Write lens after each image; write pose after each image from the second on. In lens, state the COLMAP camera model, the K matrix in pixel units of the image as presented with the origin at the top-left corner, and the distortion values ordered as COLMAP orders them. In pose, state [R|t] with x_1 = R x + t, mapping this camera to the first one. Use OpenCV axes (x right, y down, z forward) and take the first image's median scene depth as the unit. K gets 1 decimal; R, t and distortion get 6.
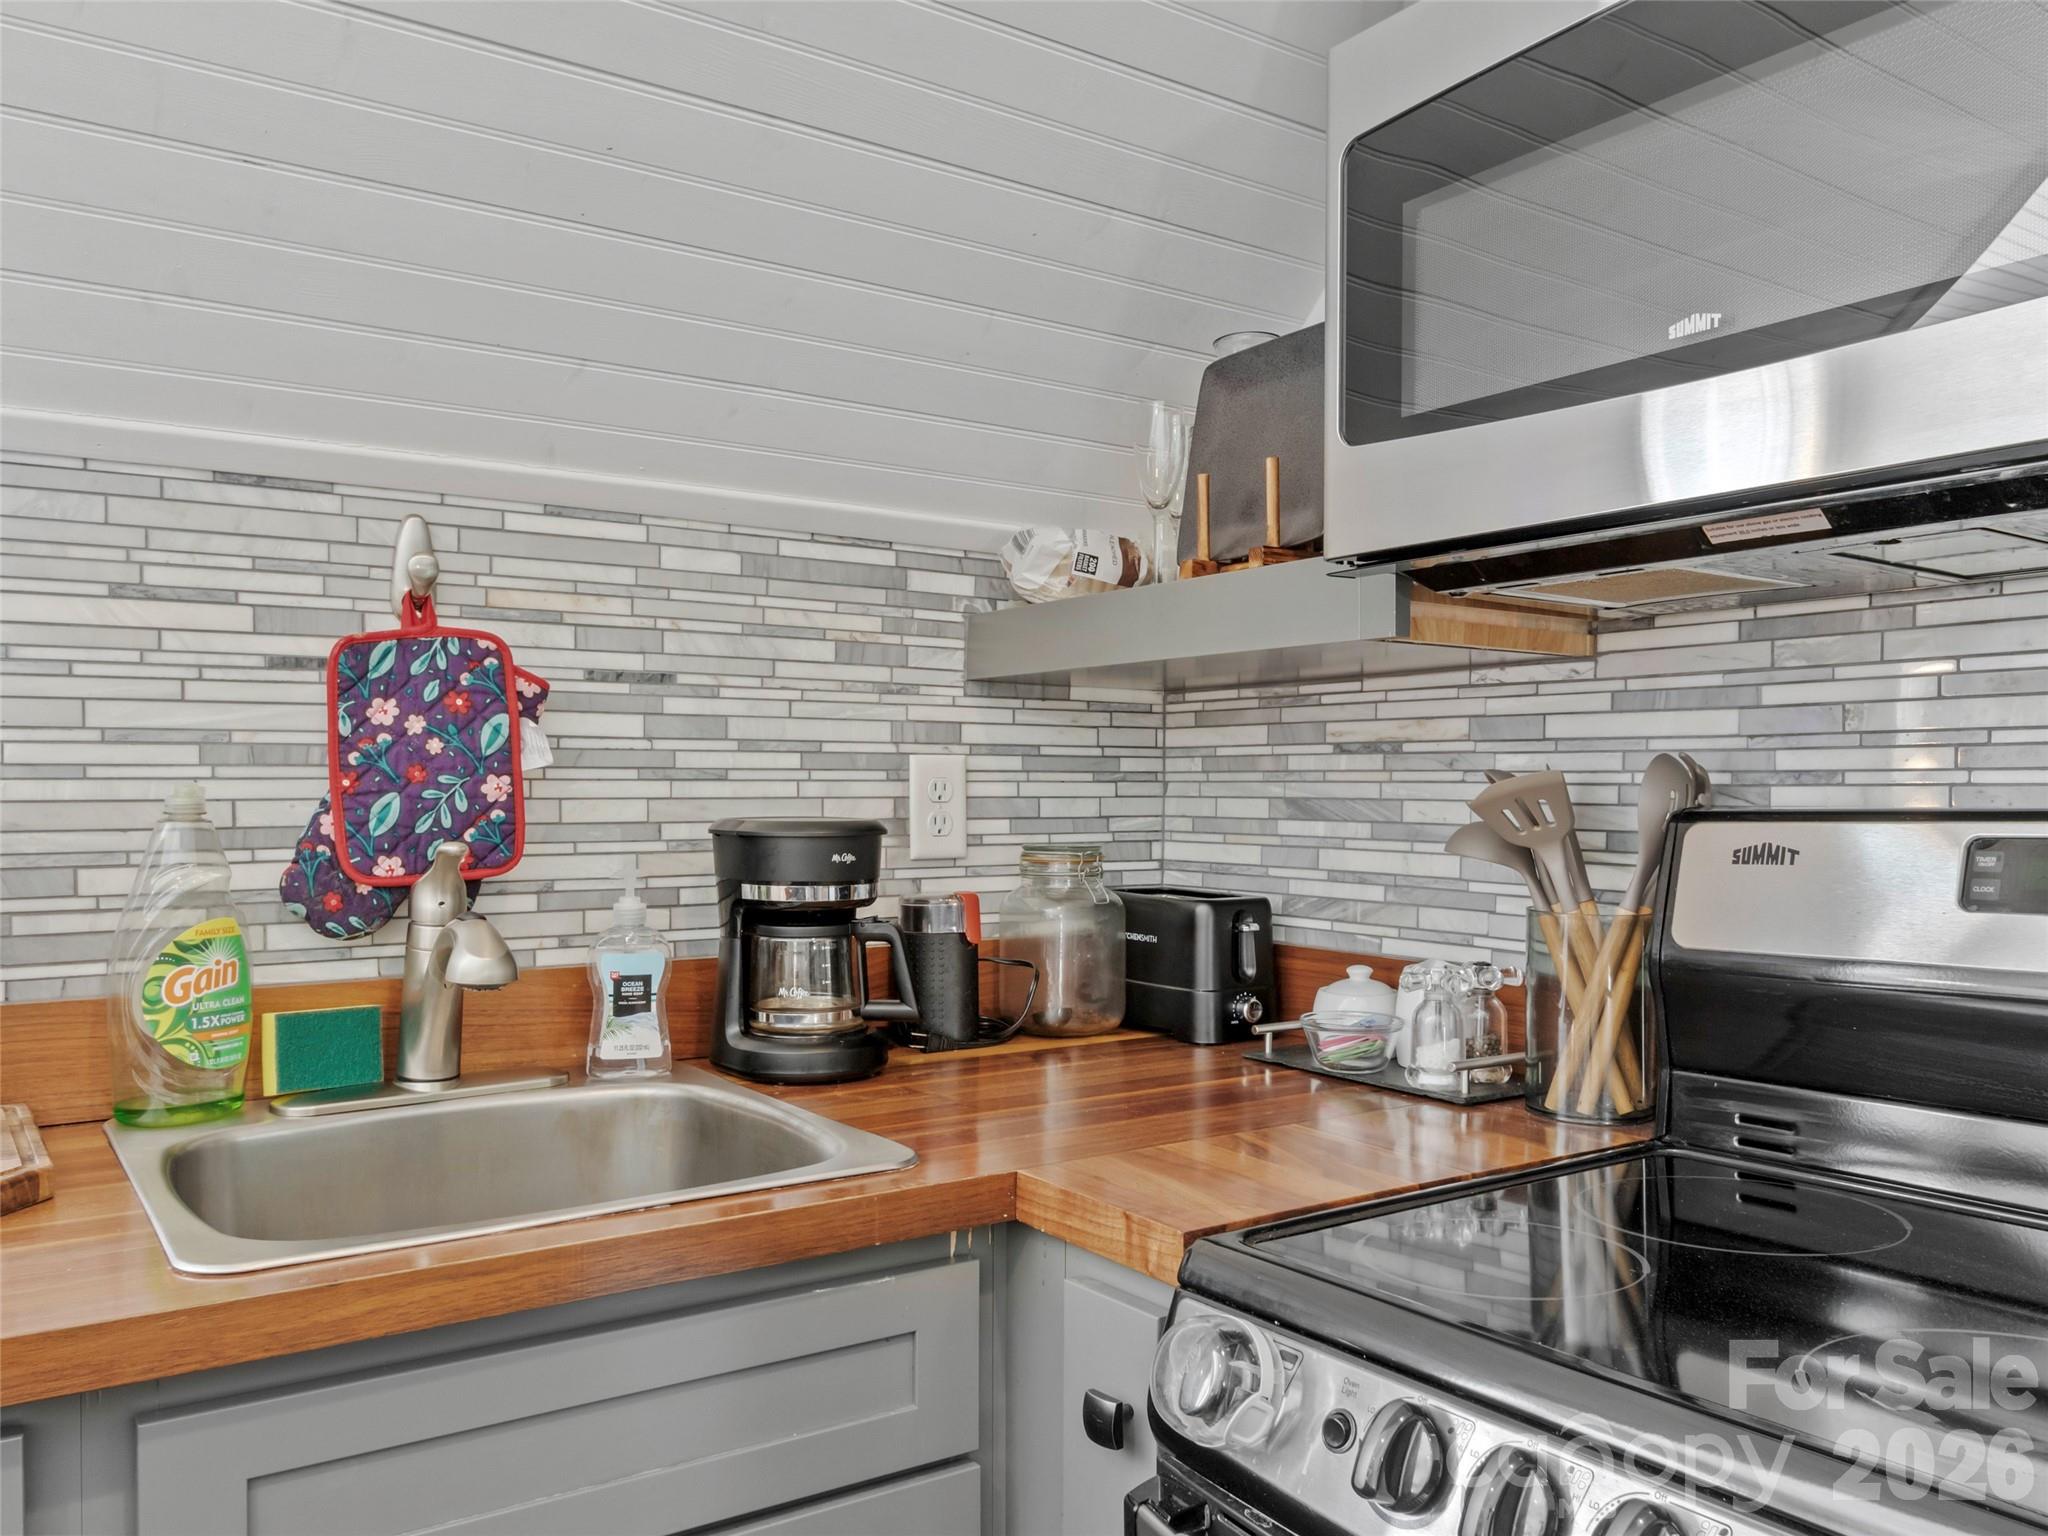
lens RADIAL K [[1566.4, 0, 1021.4], [0, 1566.4, 812.7], [0, 0, 1]] dist [-0.005253, 0.006381]
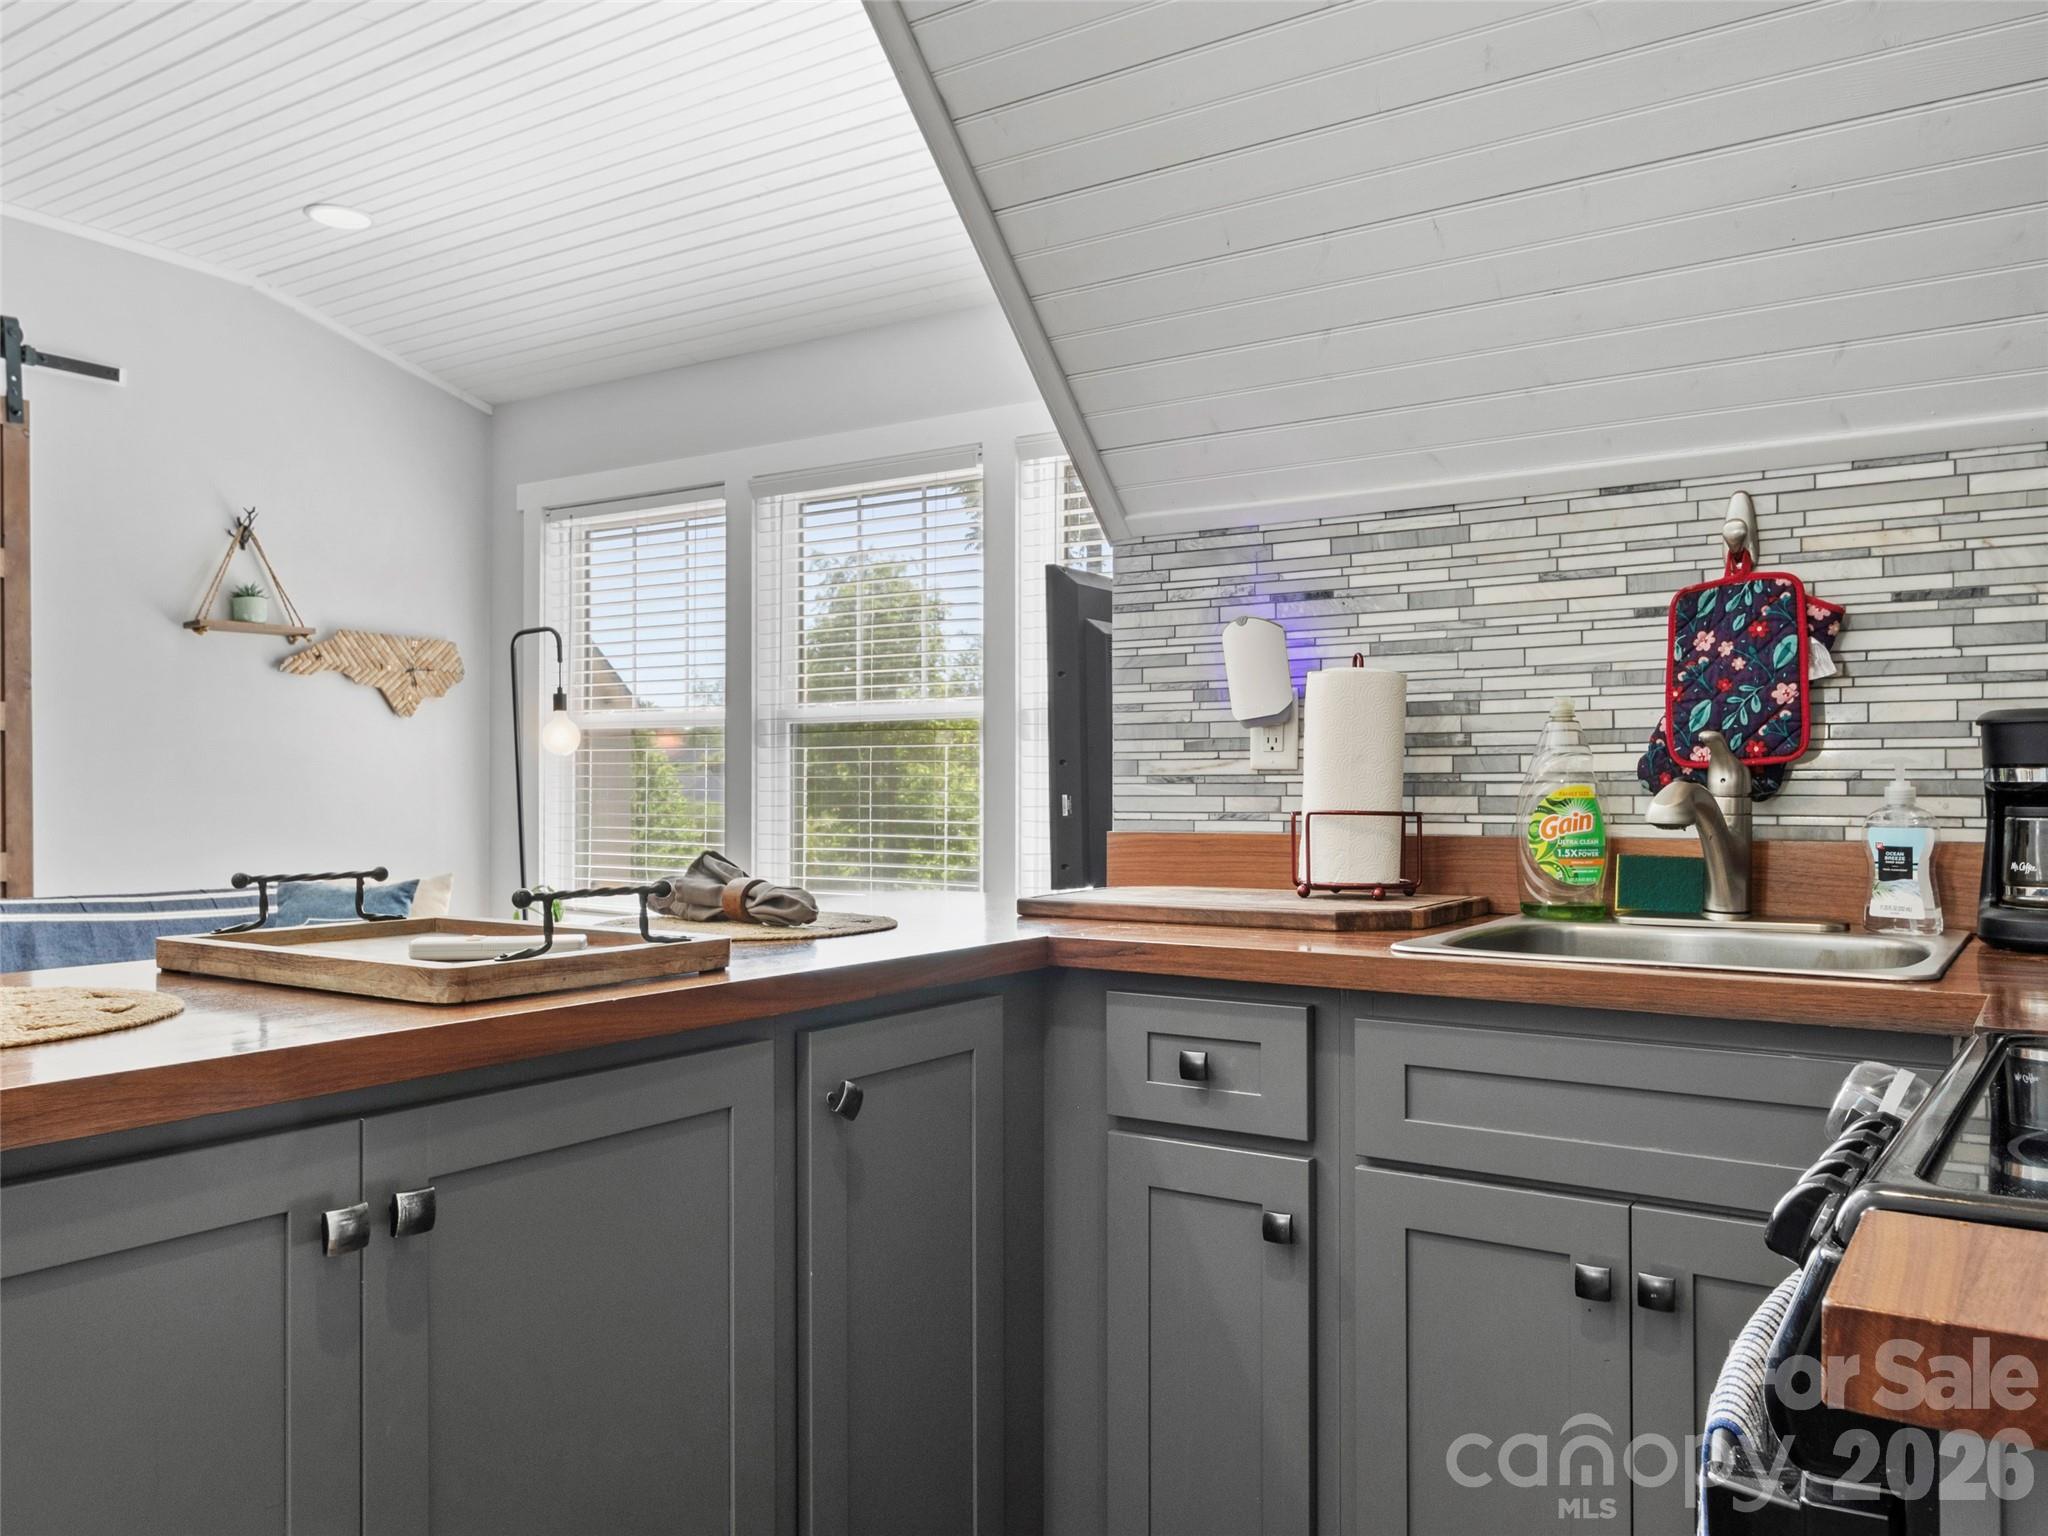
lens RADIAL K [[1566.4, 0, 1004.7], [0, 1566.4, 787.4], [0, 0, 1]] dist [-0.005253, 0.006381]
pose [[0.353398, -0.000546, -0.935473, 0.627248], [-0.012800, 0.999903, -0.005419, 0.075124], [0.935386, 0.013889, 0.353357, -0.047162]]
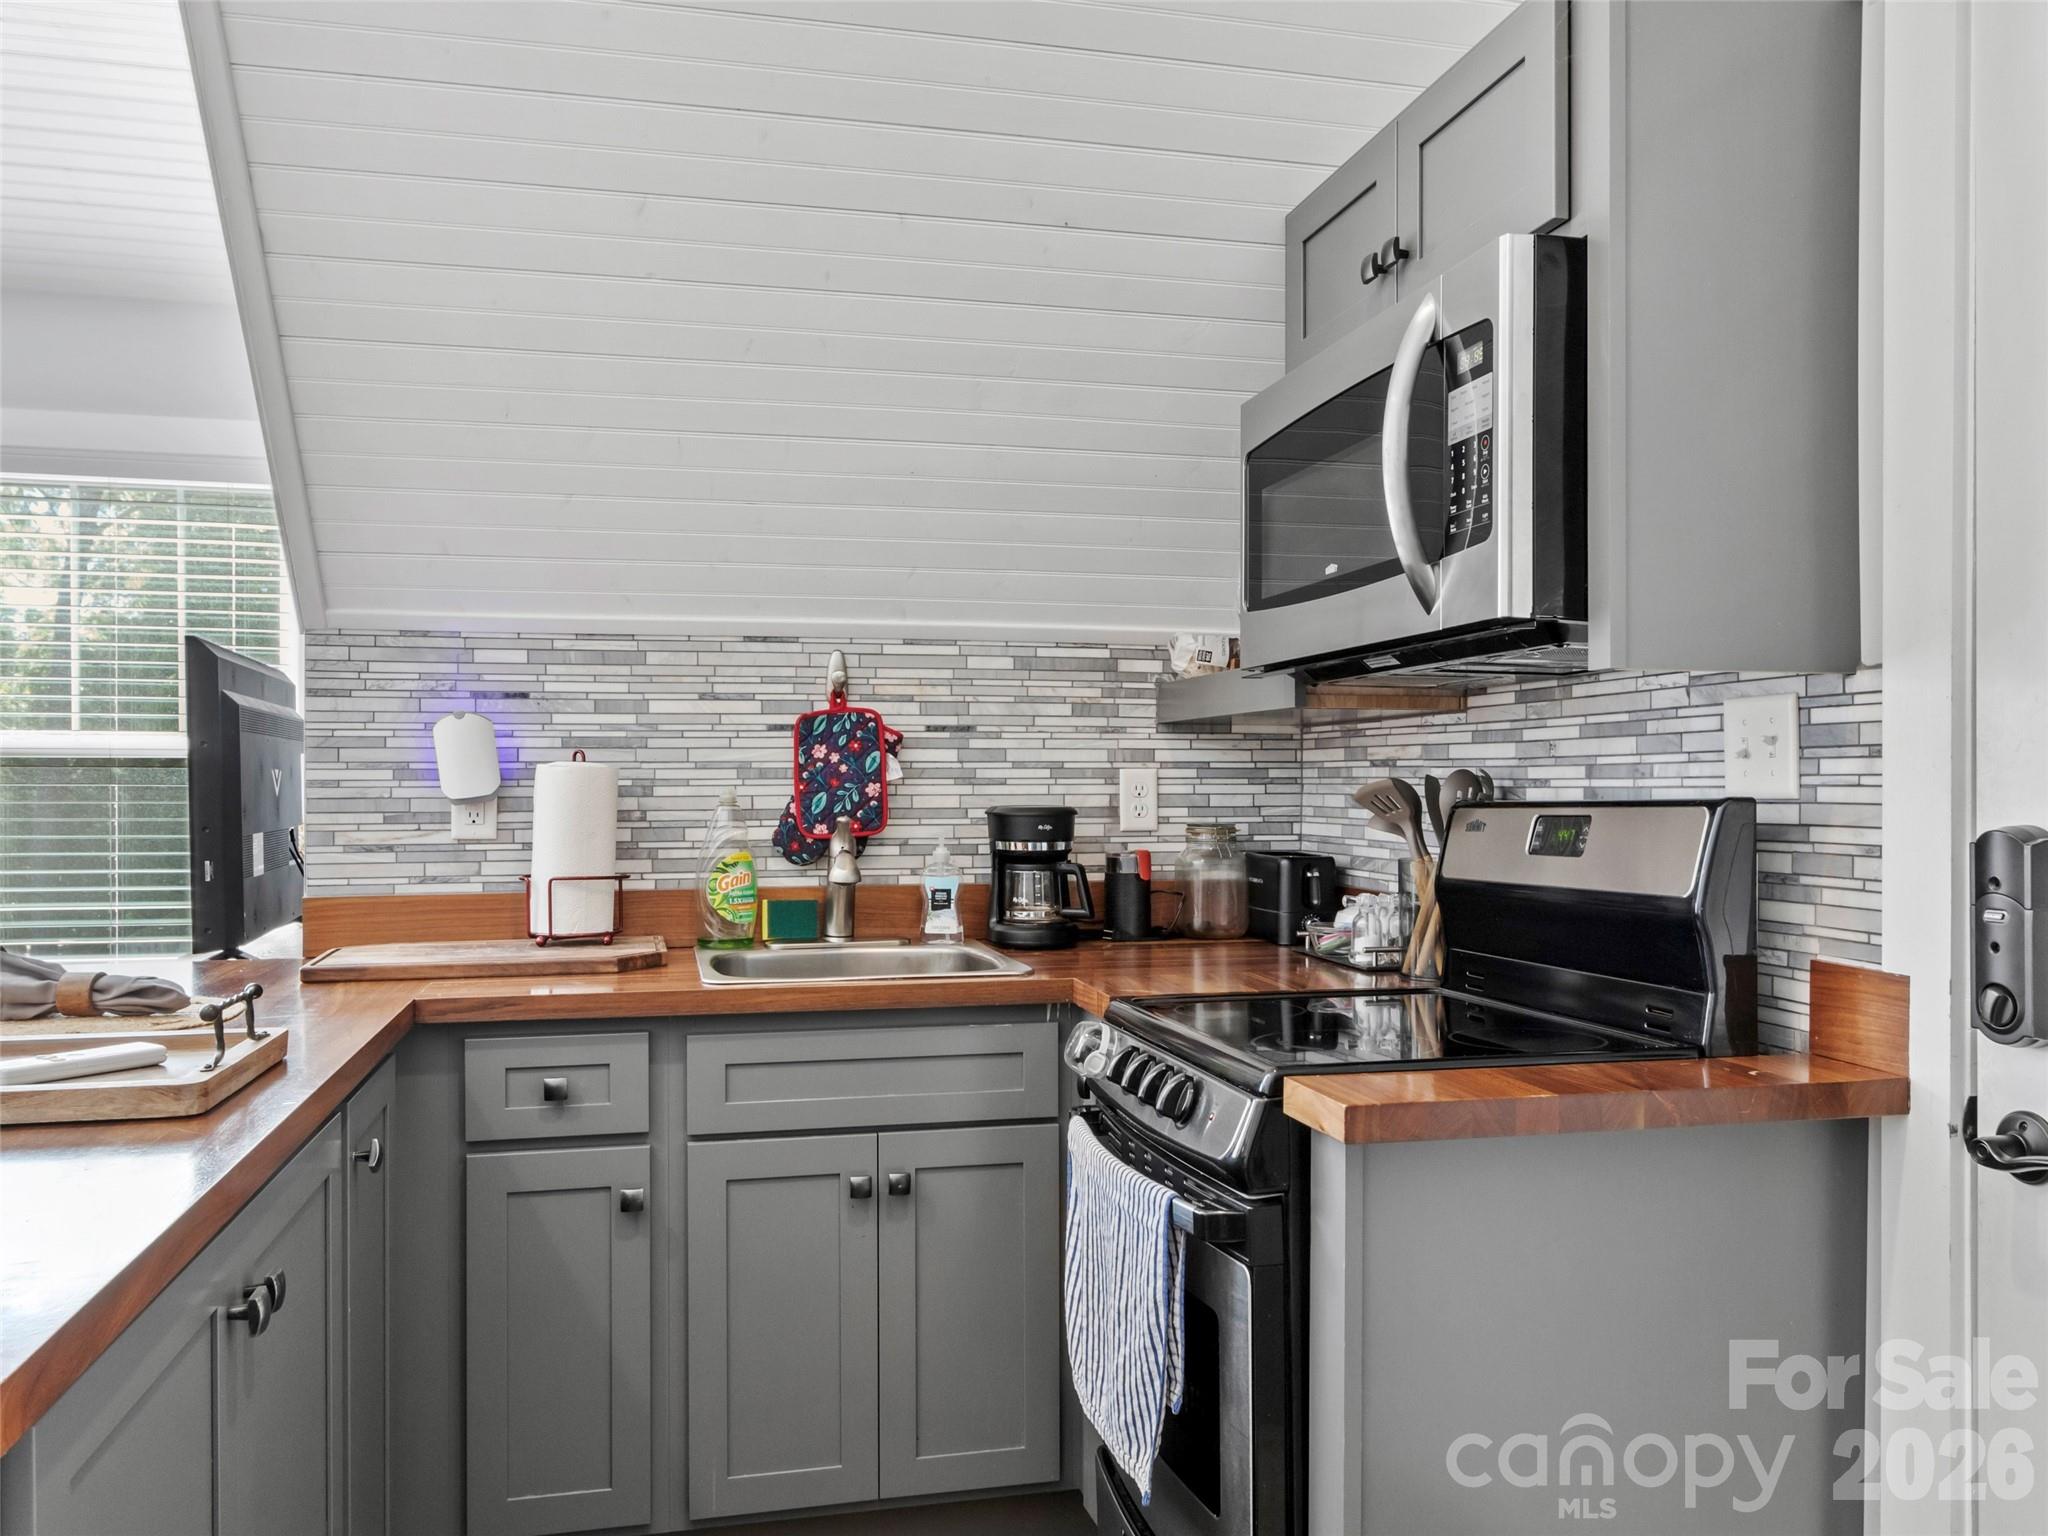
lens RADIAL K [[1566.4, 0, 1022.8], [0, 1566.4, 779.4], [0, 0, 1]] dist [-0.005253, 0.006381]
pose [[0.930016, -0.003618, -0.367500, 0.542905], [-0.002930, 0.999847, -0.017258, 0.004470], [0.367506, 0.017127, 0.929863, -0.726997]]
